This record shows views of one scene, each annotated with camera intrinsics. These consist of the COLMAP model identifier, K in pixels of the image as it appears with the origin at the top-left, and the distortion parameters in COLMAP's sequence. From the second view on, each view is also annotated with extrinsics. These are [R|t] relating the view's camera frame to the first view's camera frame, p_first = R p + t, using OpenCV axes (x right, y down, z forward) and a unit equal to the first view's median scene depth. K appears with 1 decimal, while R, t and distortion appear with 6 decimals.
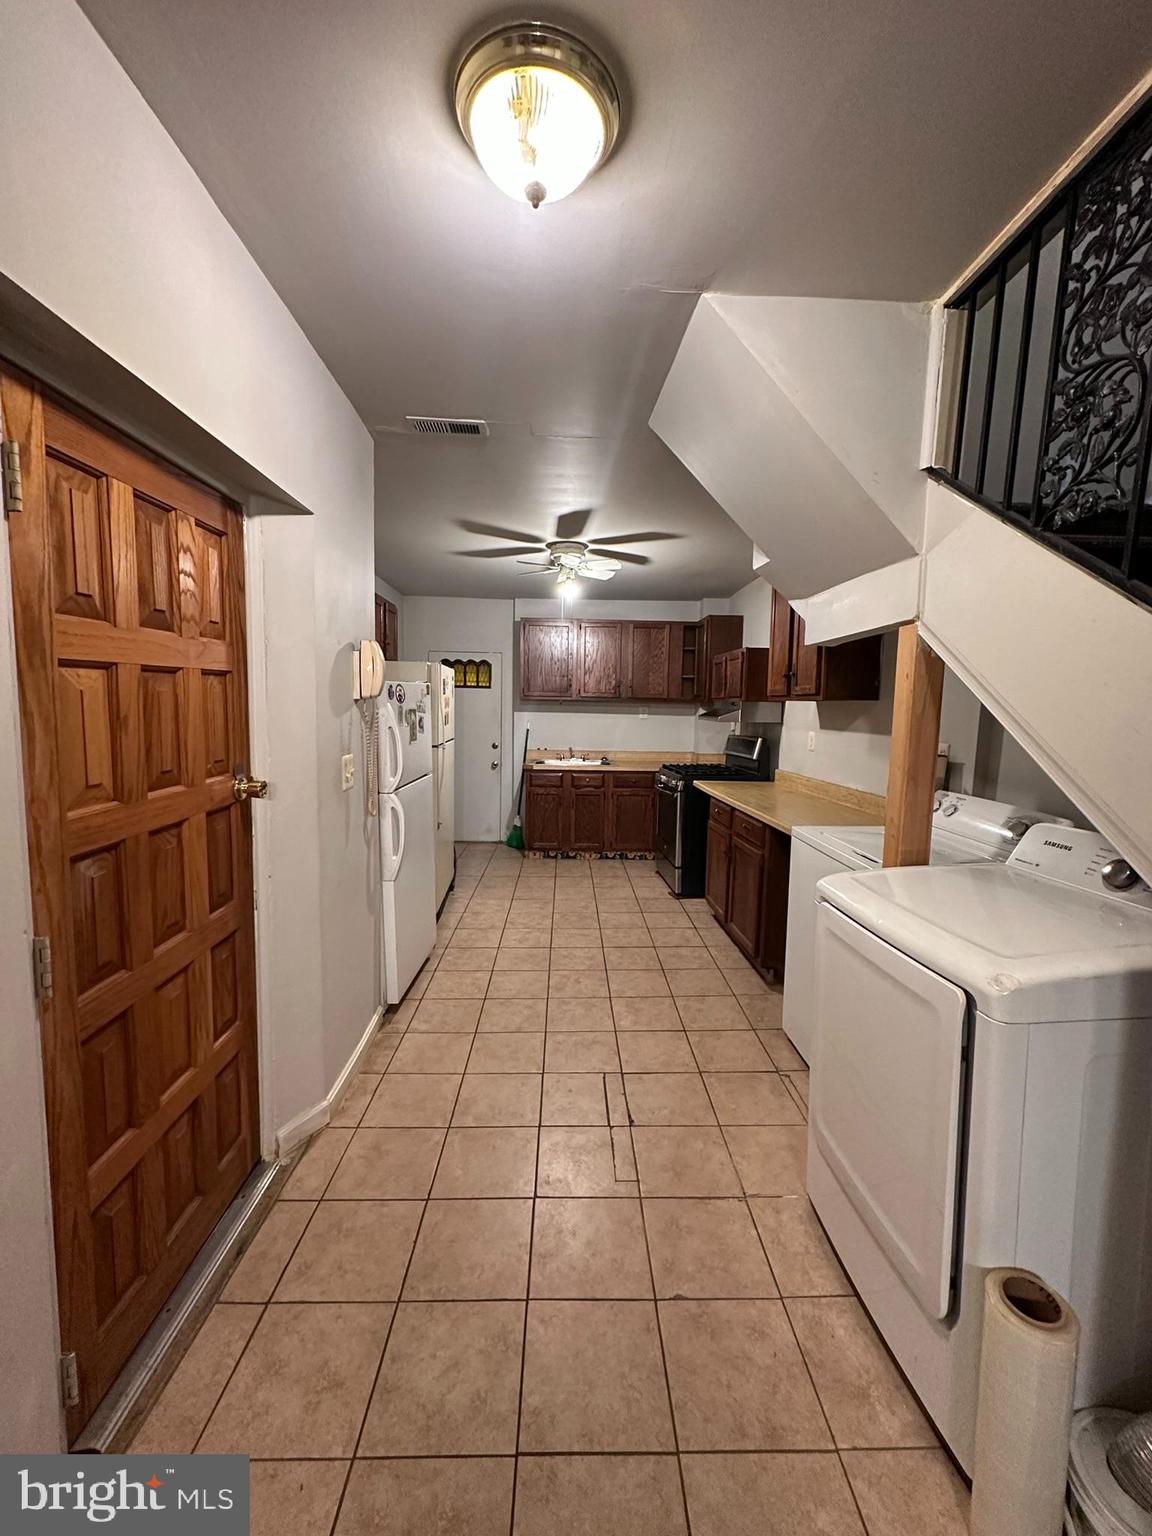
lens RADIAL K [[610.3, 0, 576.5], [0, 610.3, 769.1], [0, 0, 1]] dist [-0.001284, 0.000590]
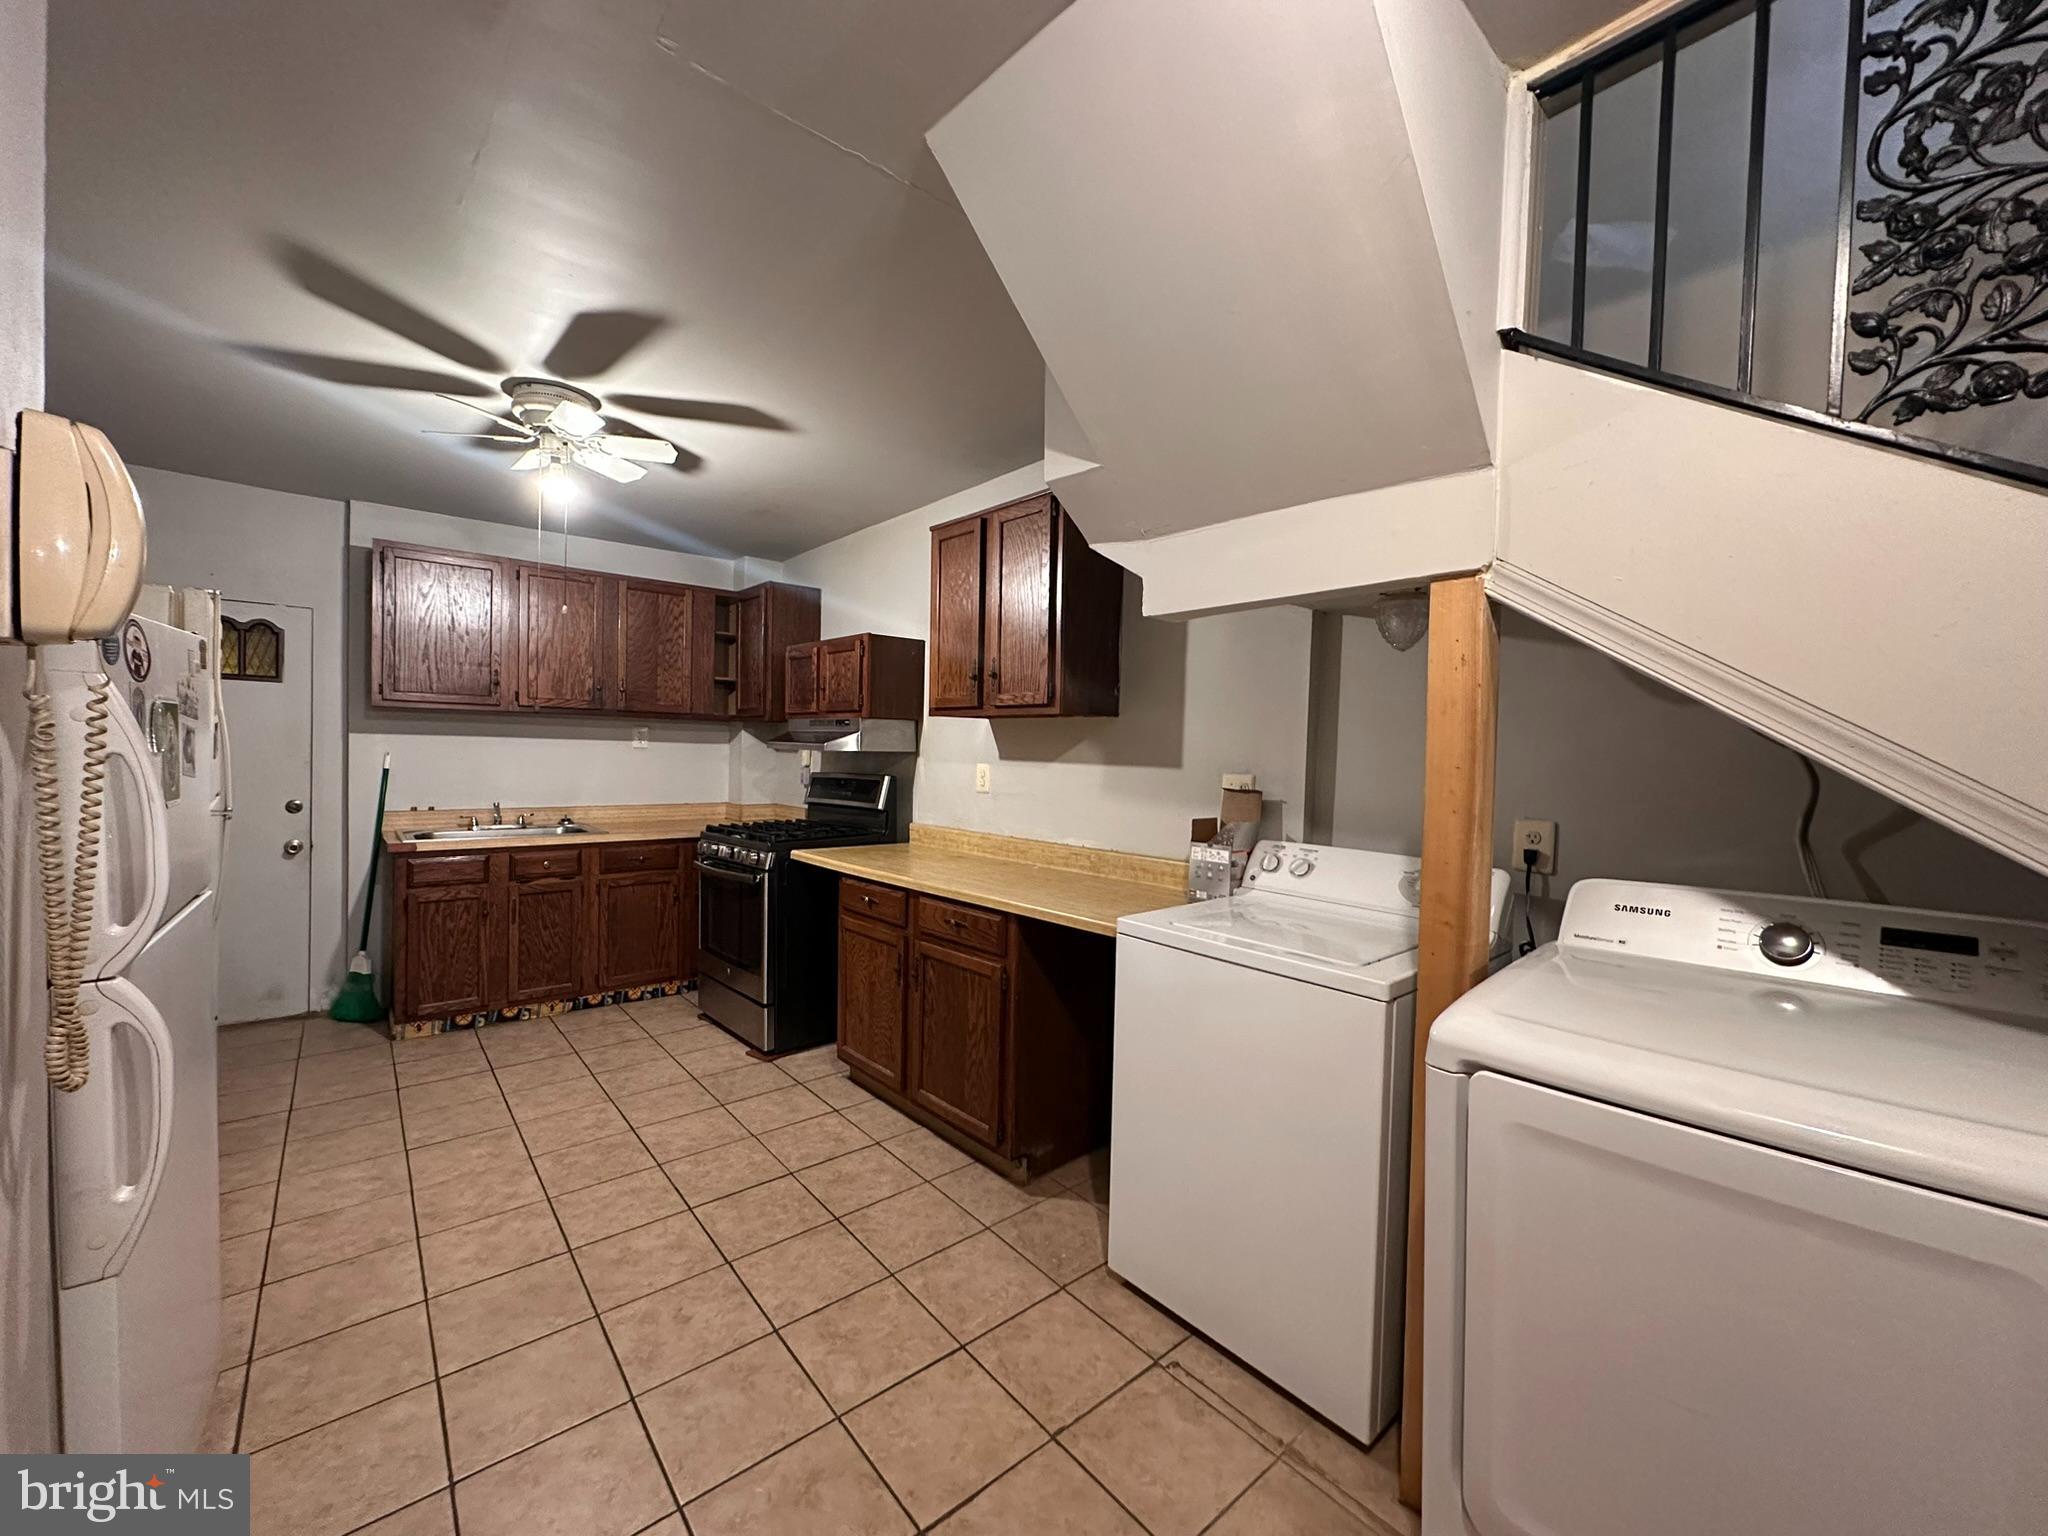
lens RADIAL K [[813.8, 0, 1024.2], [0, 813.8, 767.1], [0, 0, 1]] dist [-0.001284, 0.000590]
pose [[0.780556, -0.013052, 0.624949, -0.190077], [0.054851, 0.997356, -0.047679, -0.018065], [-0.622674, 0.071496, 0.779208, 0.382373]]
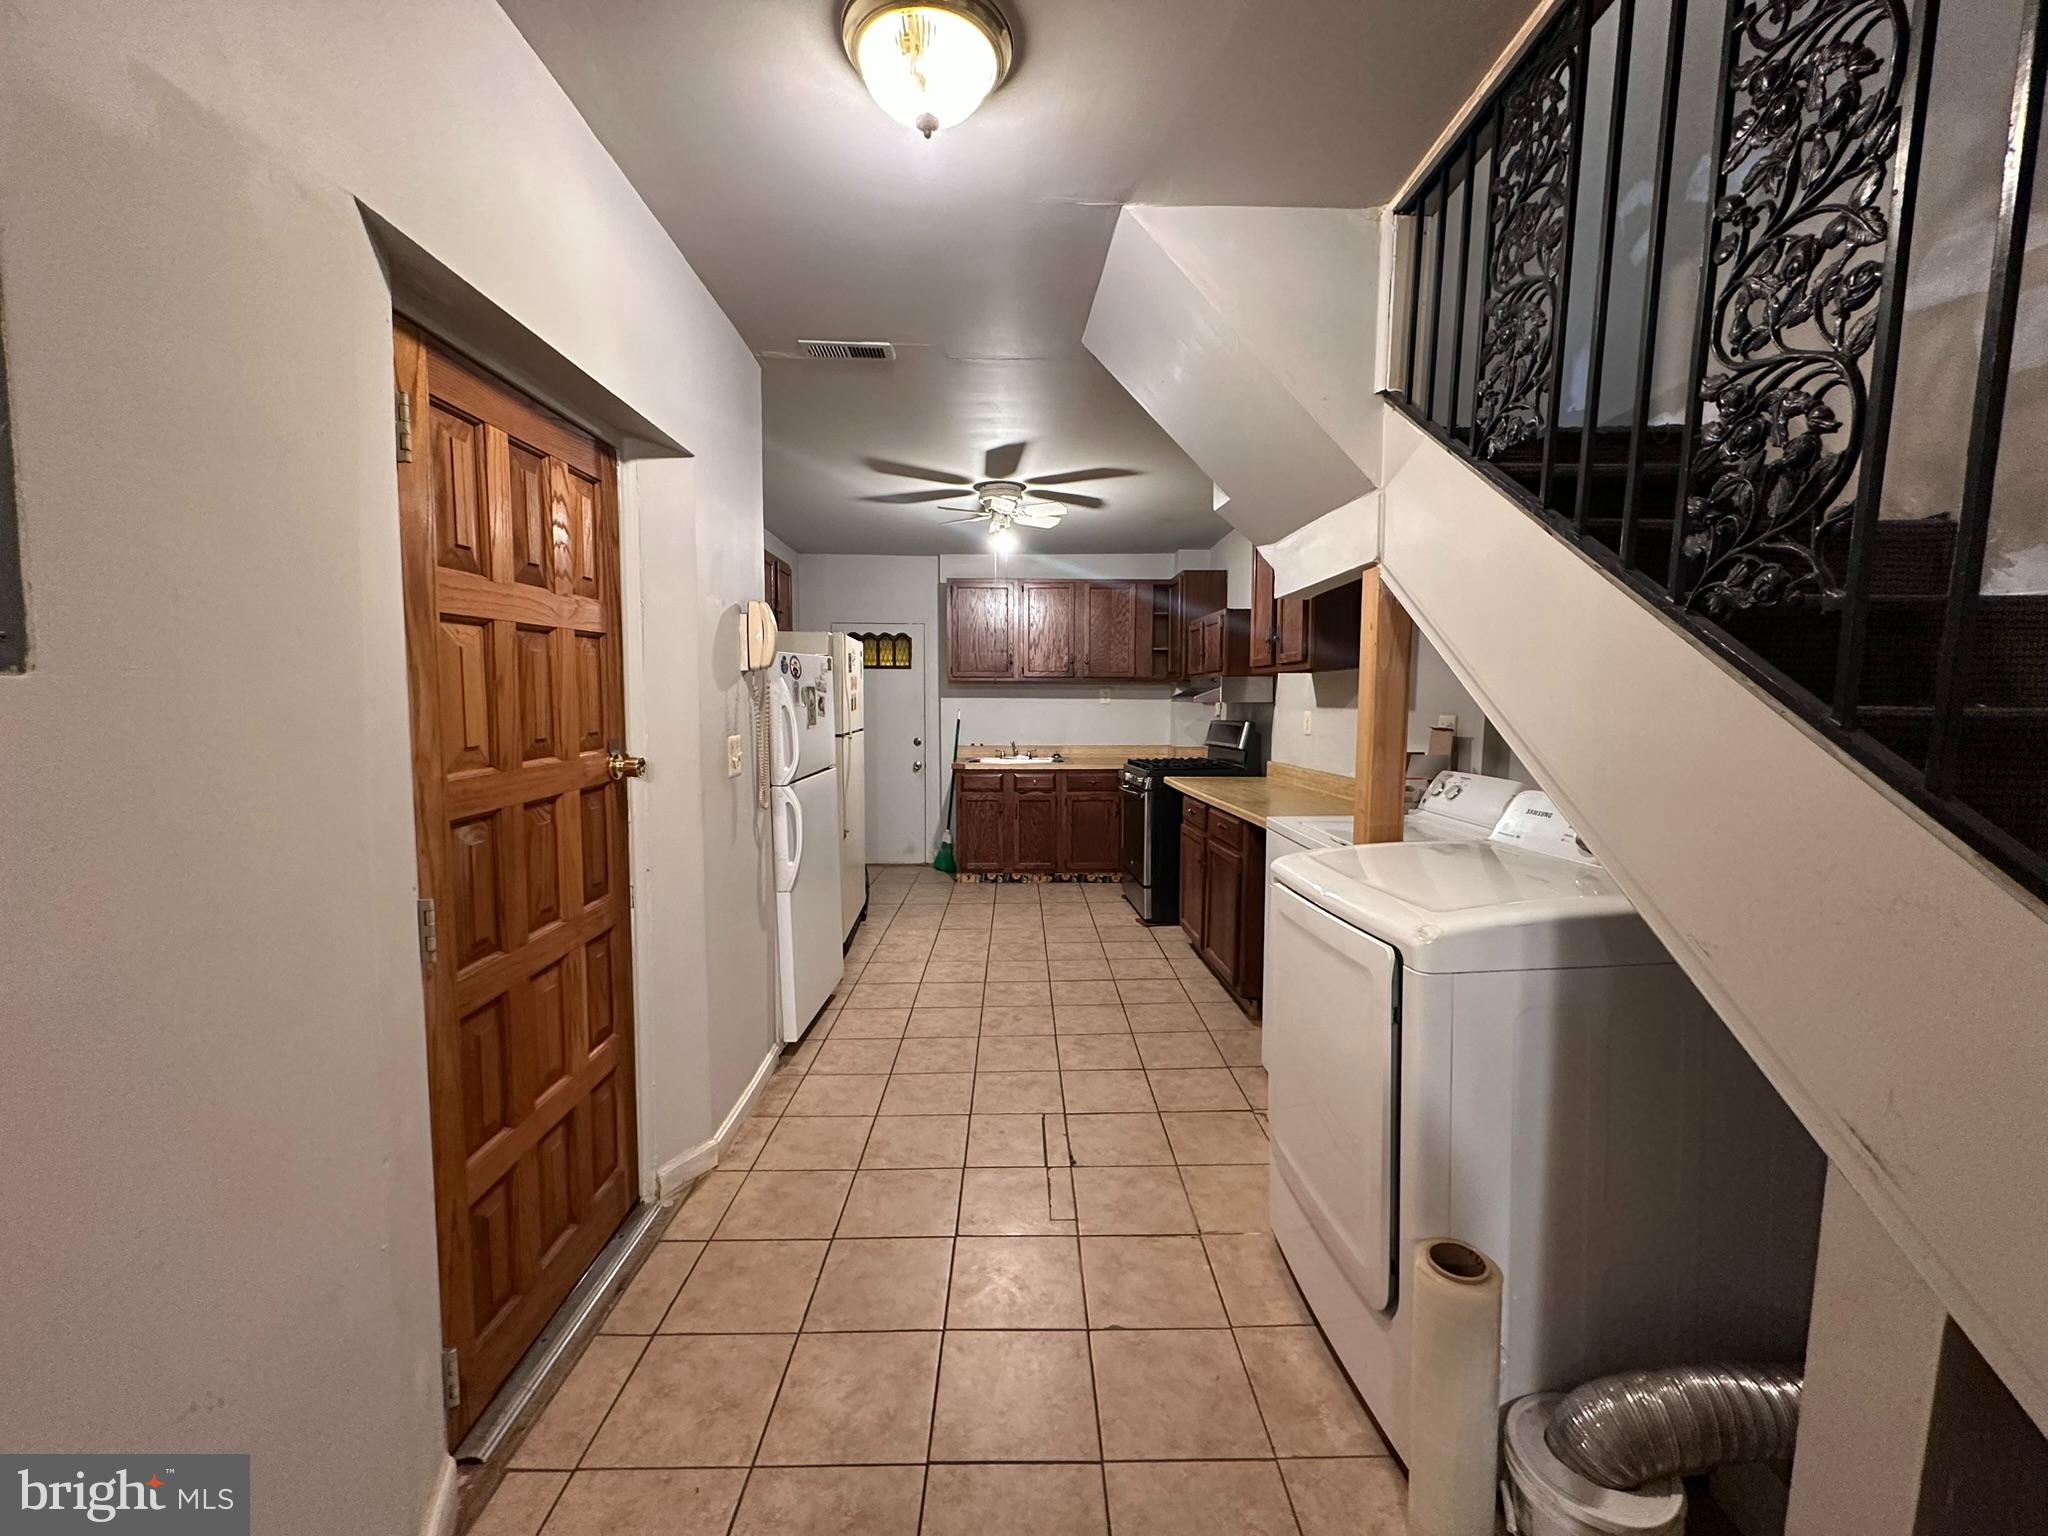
lens RADIAL K [[813.8, 0, 1021.8], [0, 813.8, 769.7], [0, 0, 1]] dist [-0.001284, 0.000590]
pose [[0.999795, -0.015304, -0.013219, 0.031463], [0.015084, 0.999749, -0.016587, 0.038324], [0.013470, 0.016385, 0.999775, -0.101016]]
